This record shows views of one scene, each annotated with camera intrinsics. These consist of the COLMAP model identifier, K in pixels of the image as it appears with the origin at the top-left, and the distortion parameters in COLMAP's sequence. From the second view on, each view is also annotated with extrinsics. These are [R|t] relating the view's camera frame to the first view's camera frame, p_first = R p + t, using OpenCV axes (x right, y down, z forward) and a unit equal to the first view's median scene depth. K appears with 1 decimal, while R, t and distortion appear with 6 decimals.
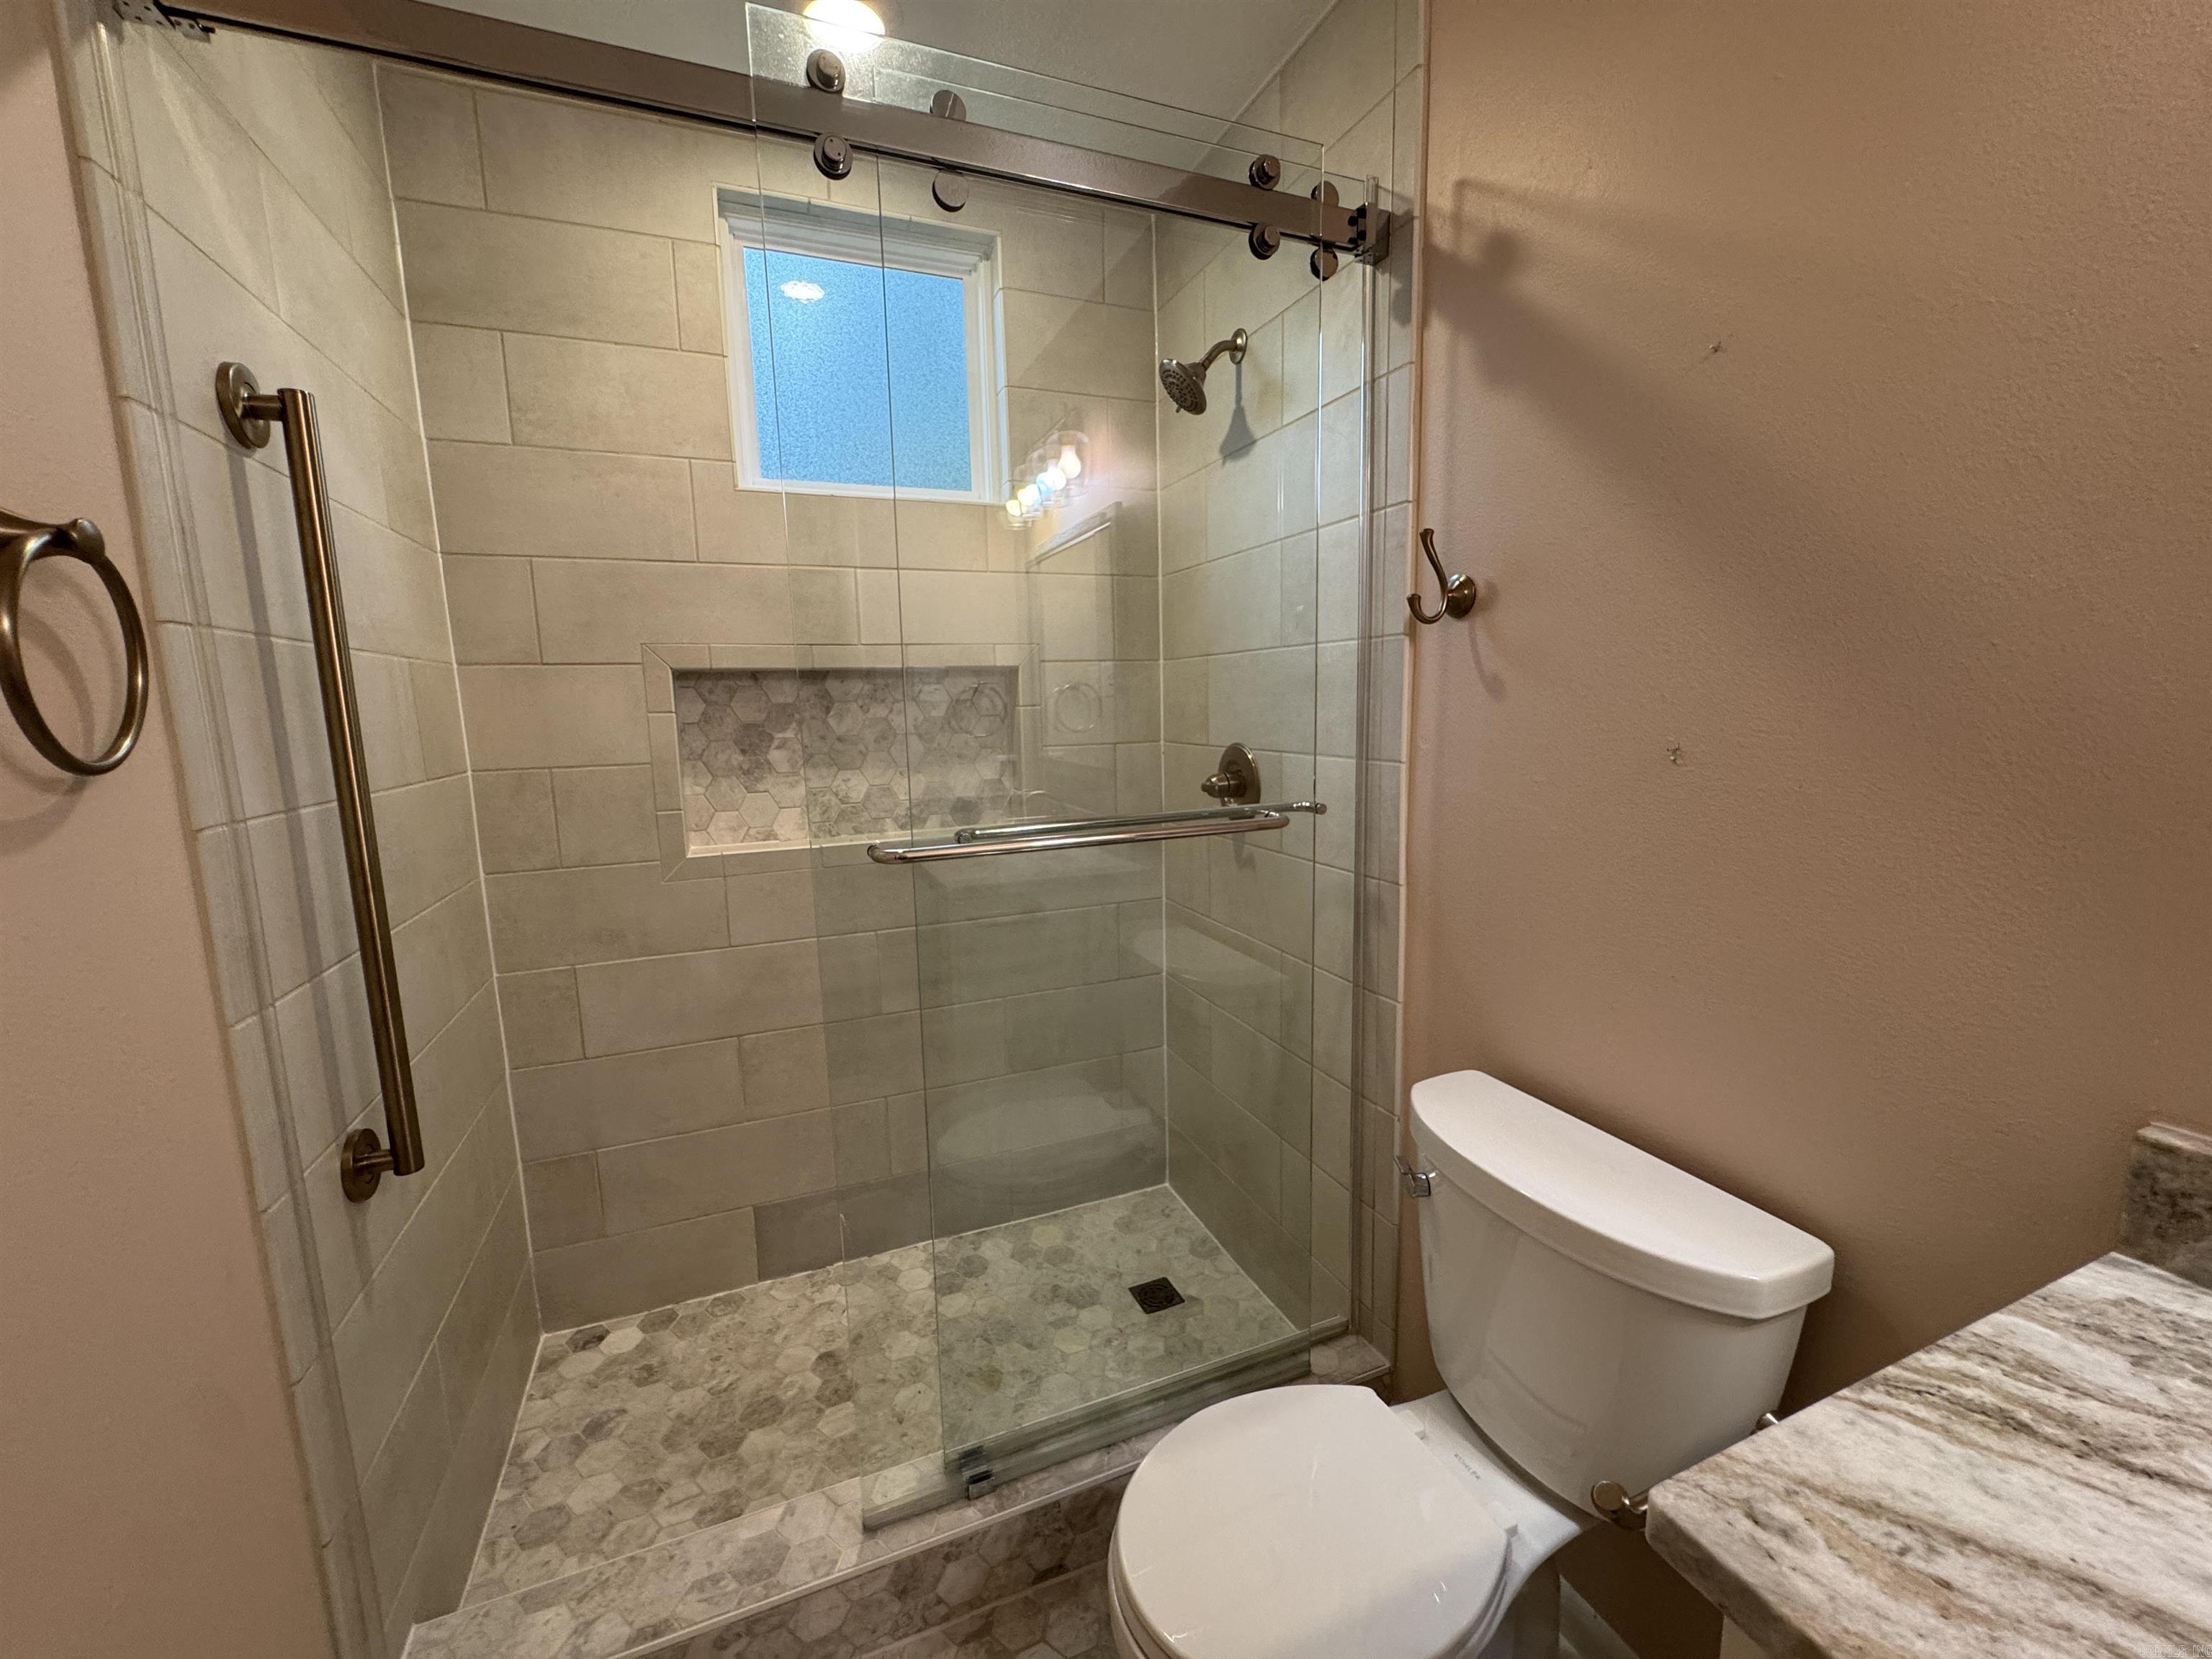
lens RADIAL K [[883.9, 0, 1102.3], [0, 883.9, 824.7], [0, 0, 1]] dist [-0.003981, 0.000149]
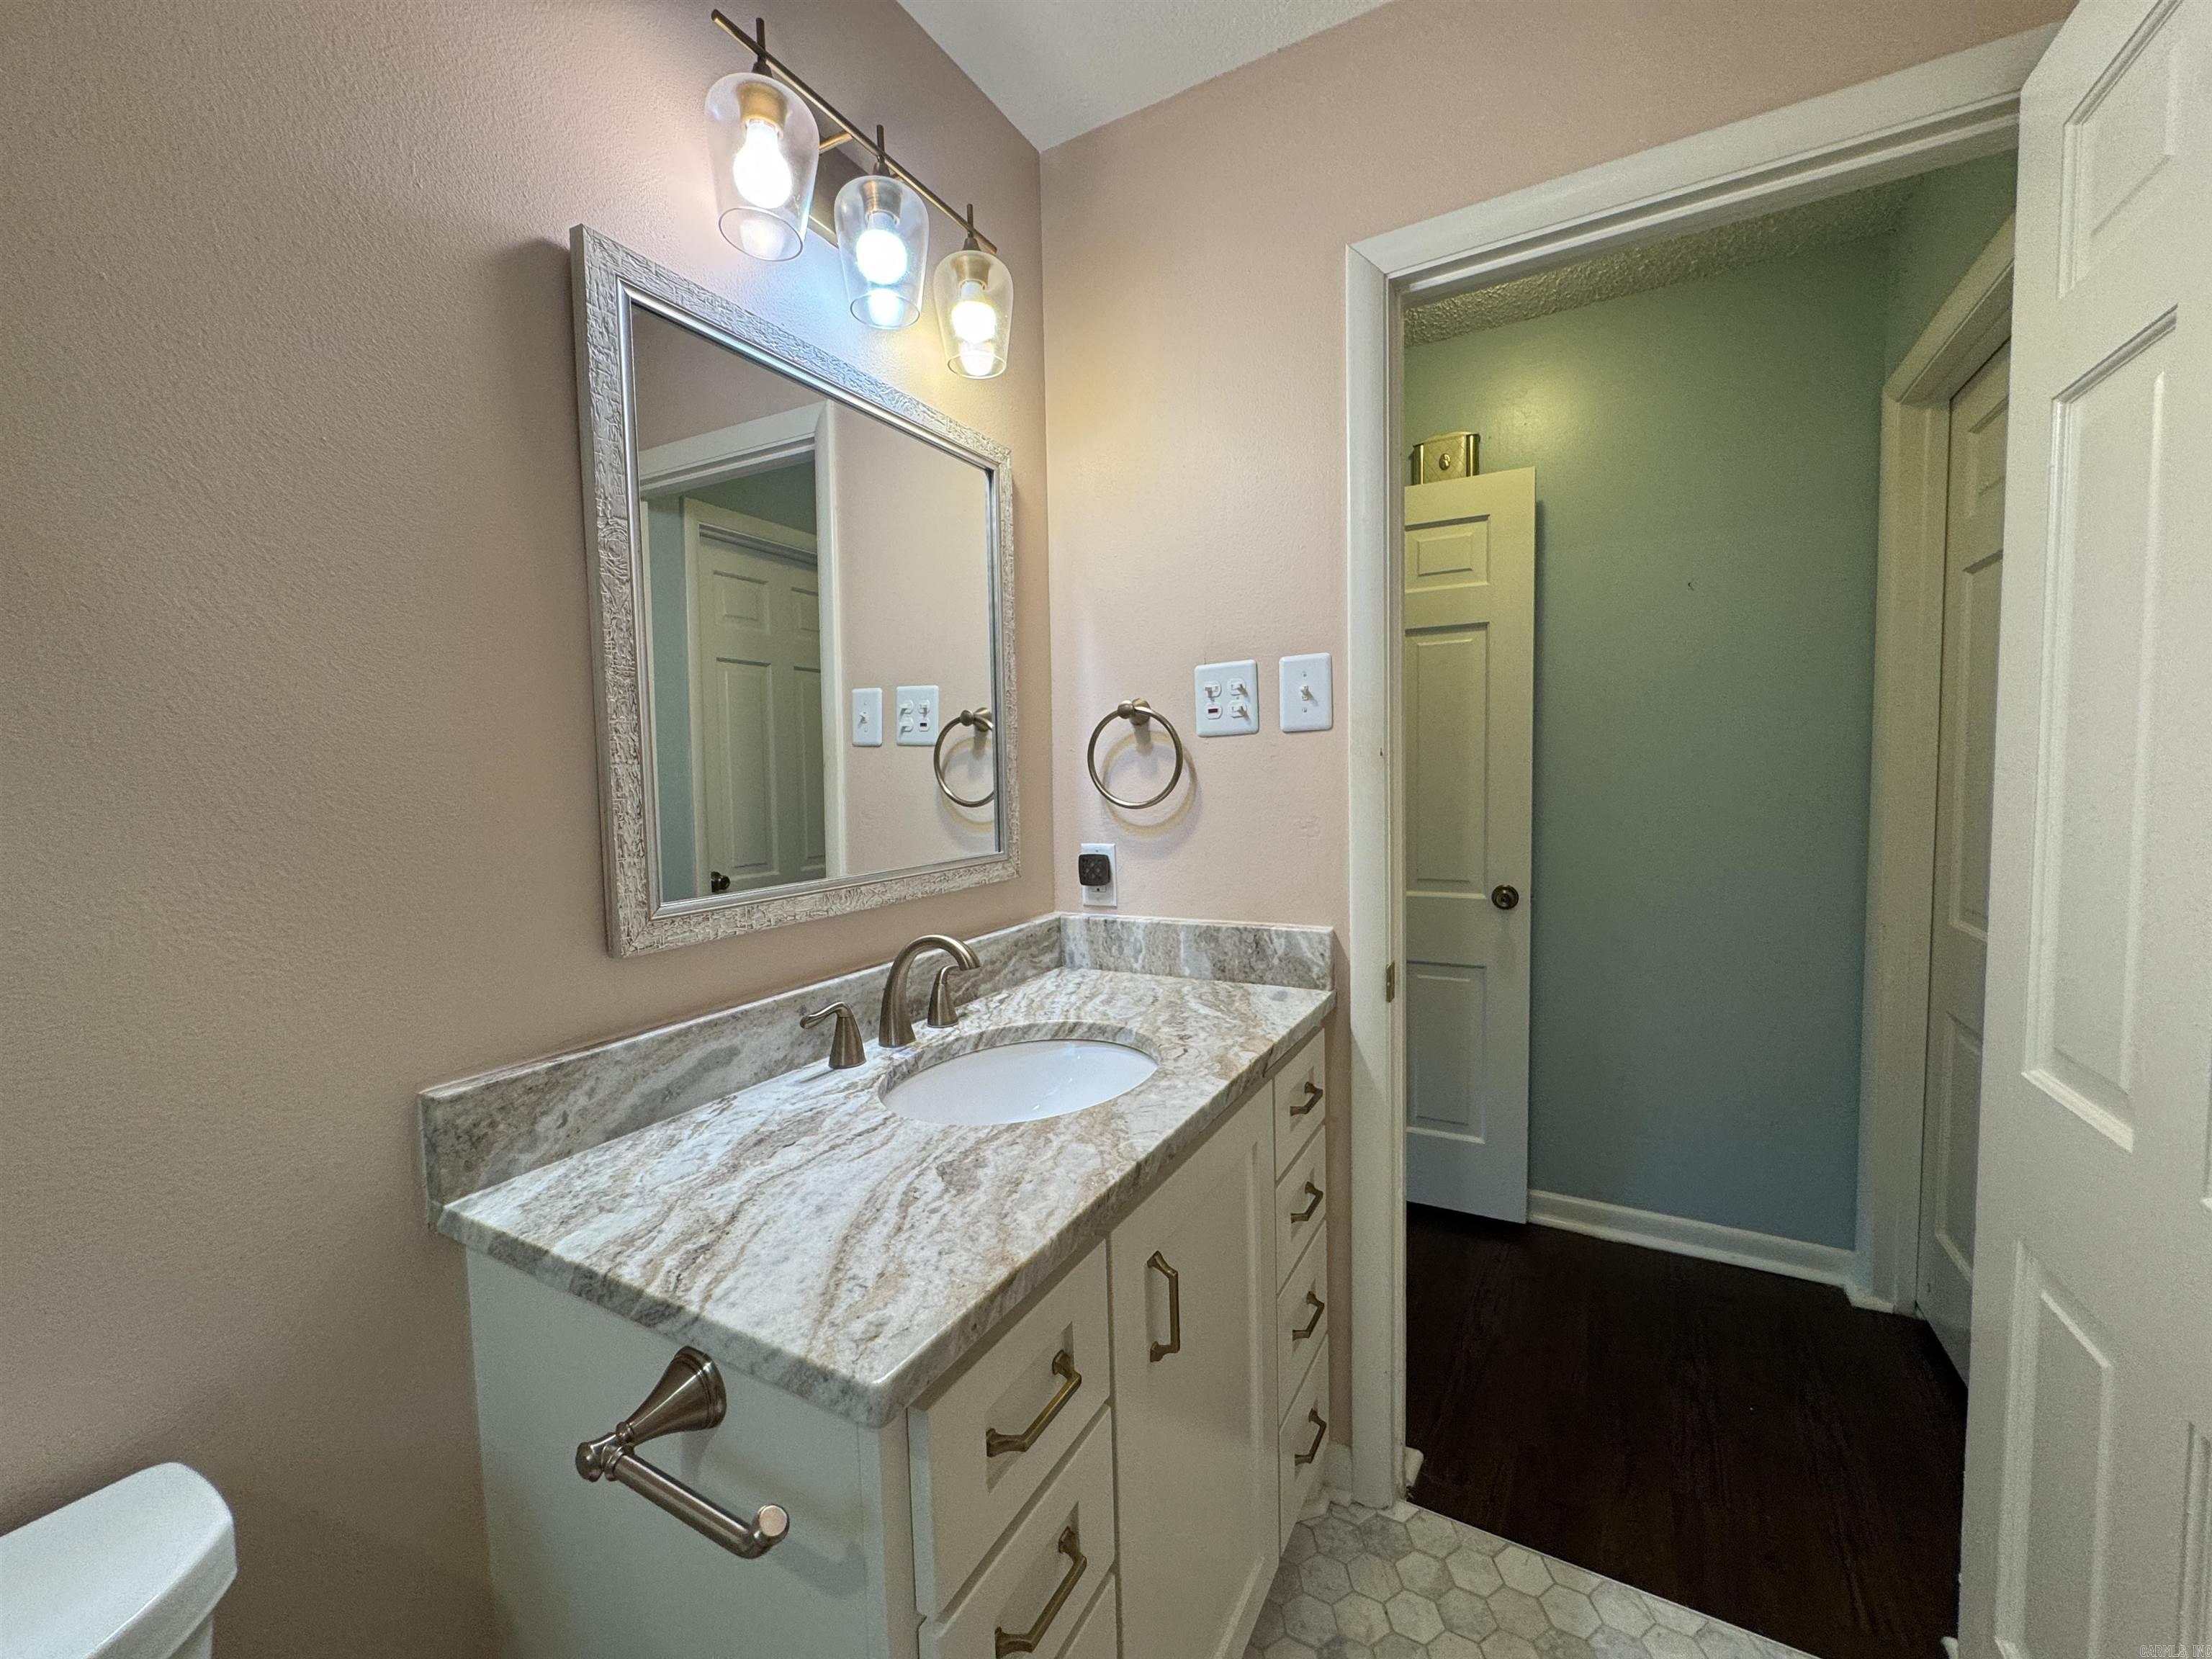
lens RADIAL K [[883.9, 0, 1104.0], [0, 883.9, 825.6], [0, 0, 1]] dist [-0.003981, 0.000149]
pose [[-0.618941, -0.010606, 0.785366, -0.133636], [0.150863, 0.979685, 0.132125, -0.013966], [-0.770813, 0.200260, -0.604768, 0.405914]]
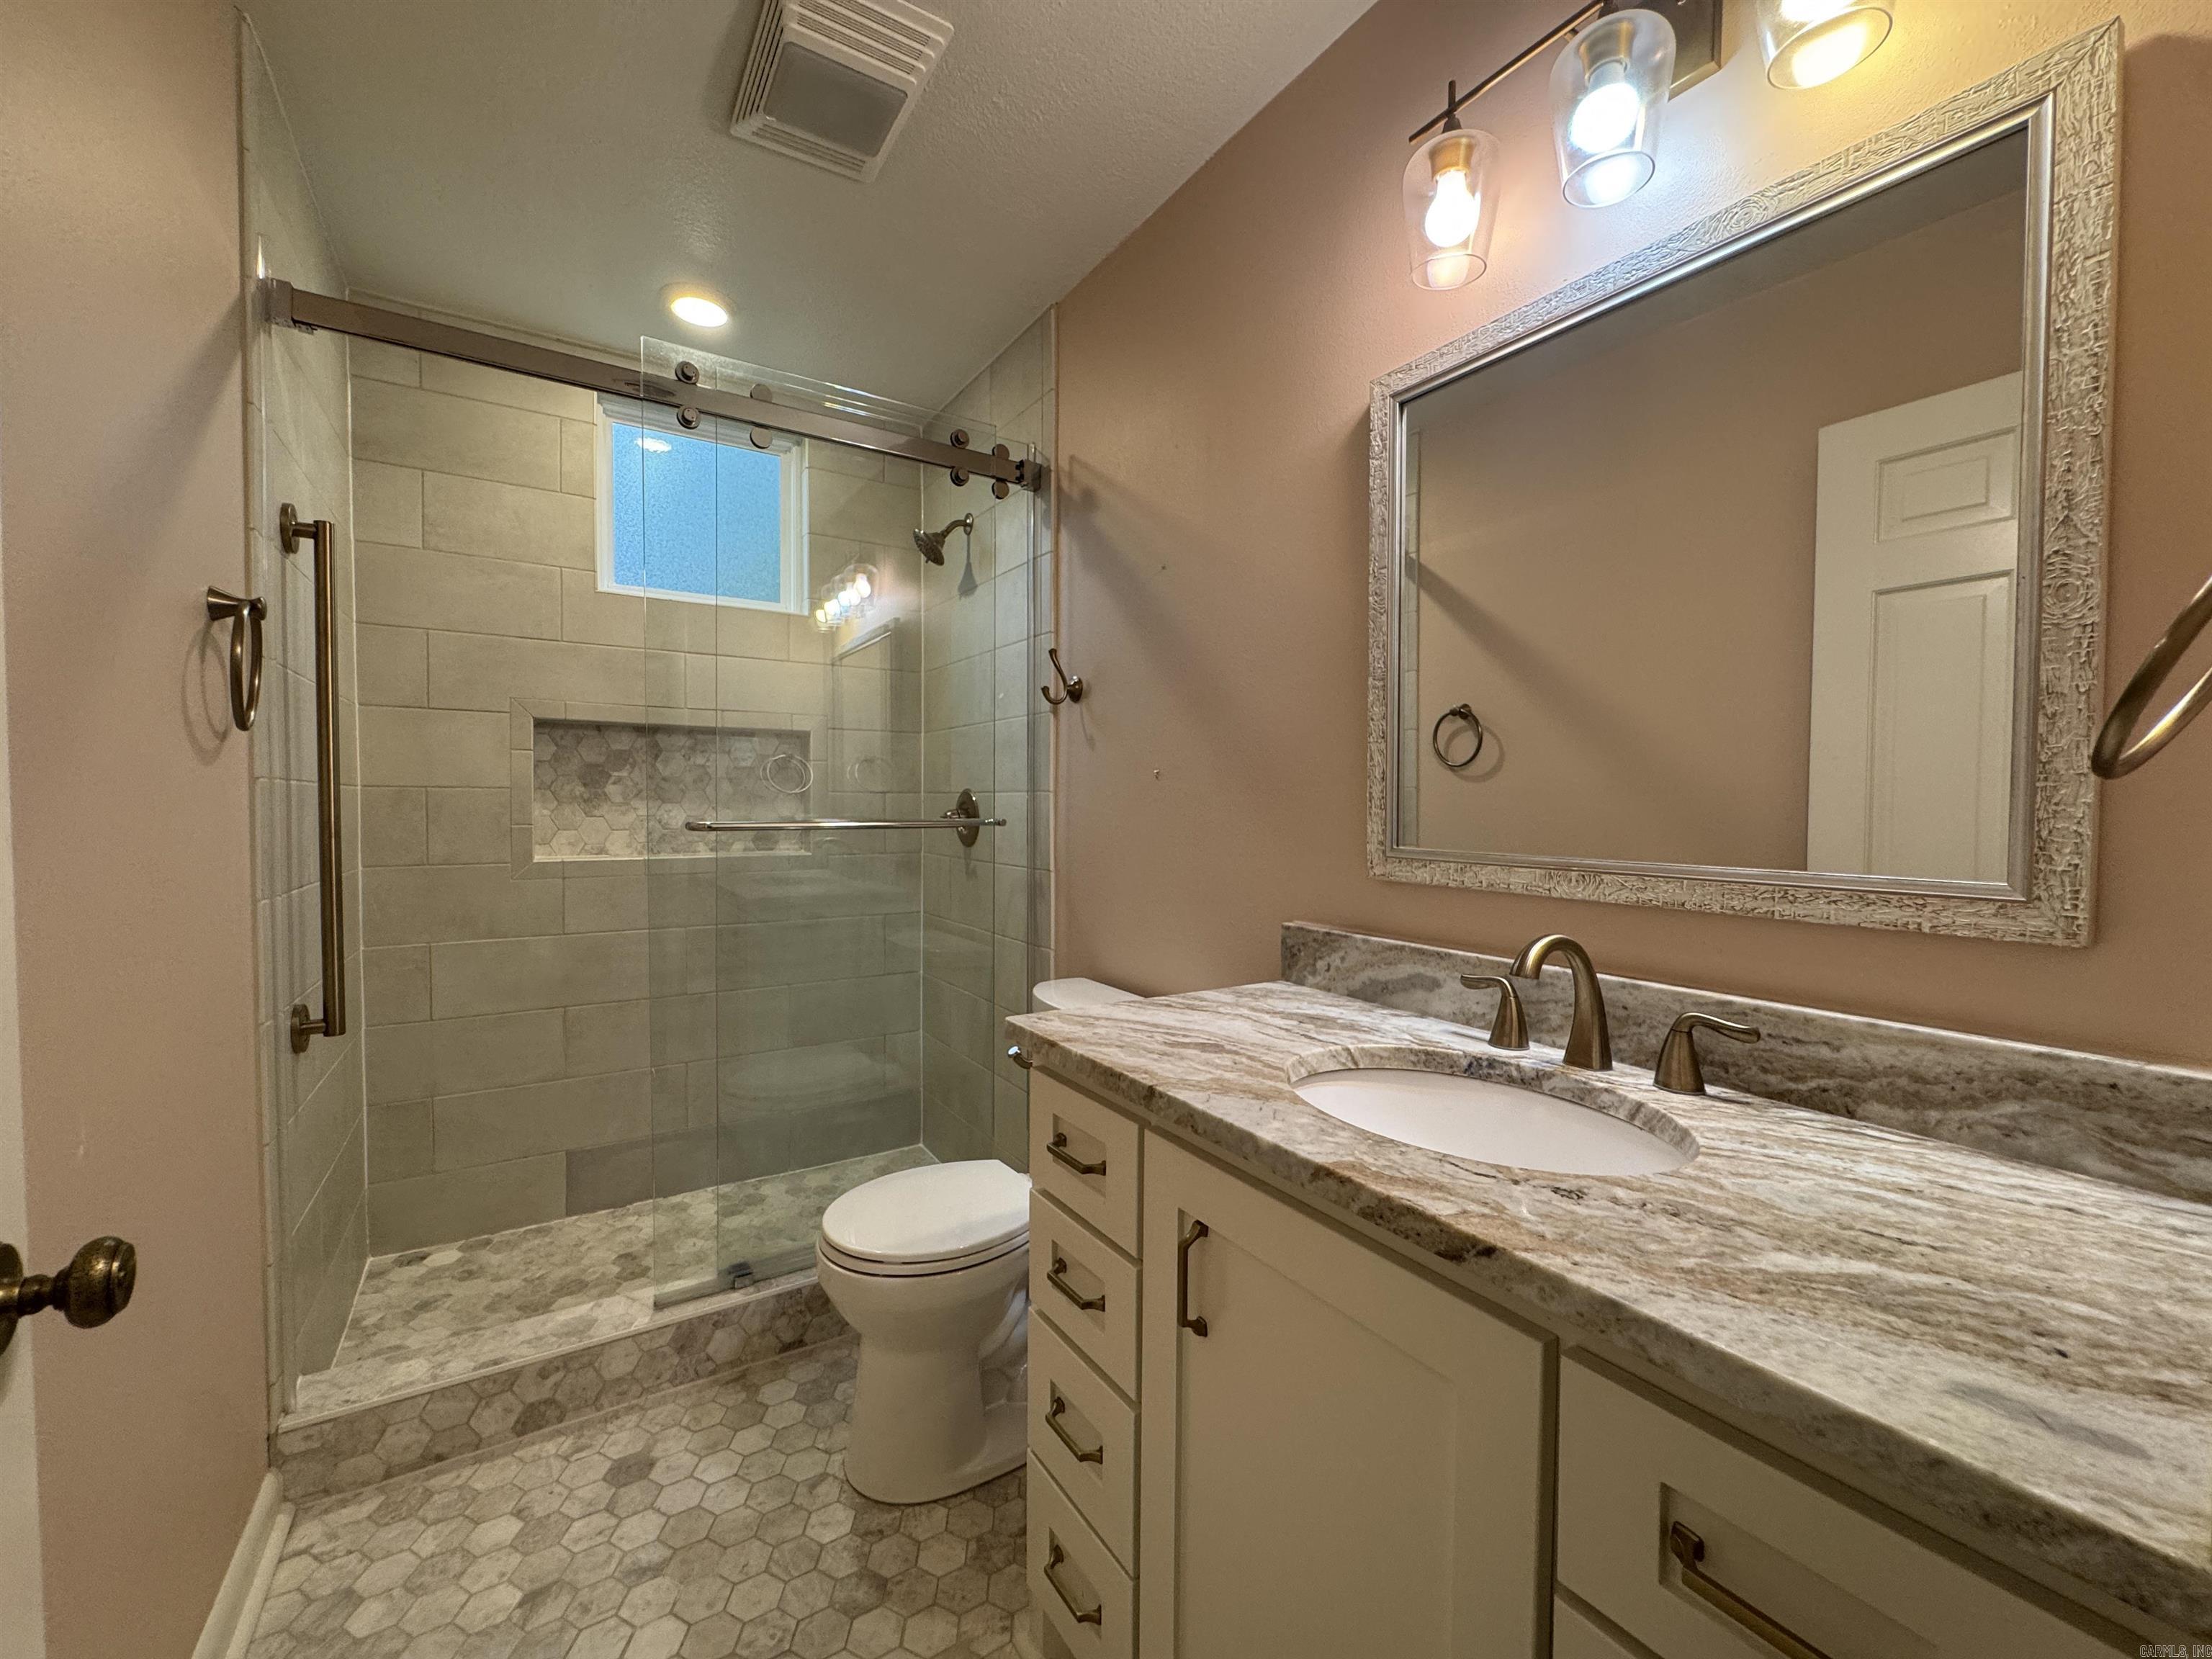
lens RADIAL K [[883.9, 0, 1102.4], [0, 883.9, 825.0], [0, 0, 1]] dist [-0.003981, 0.000149]
pose [[0.982569, 0.024887, 0.184226, 0.127546], [-0.002975, 0.992976, -0.118276, 0.157235], [-0.185875, 0.115667, 0.975742, -0.494909]]
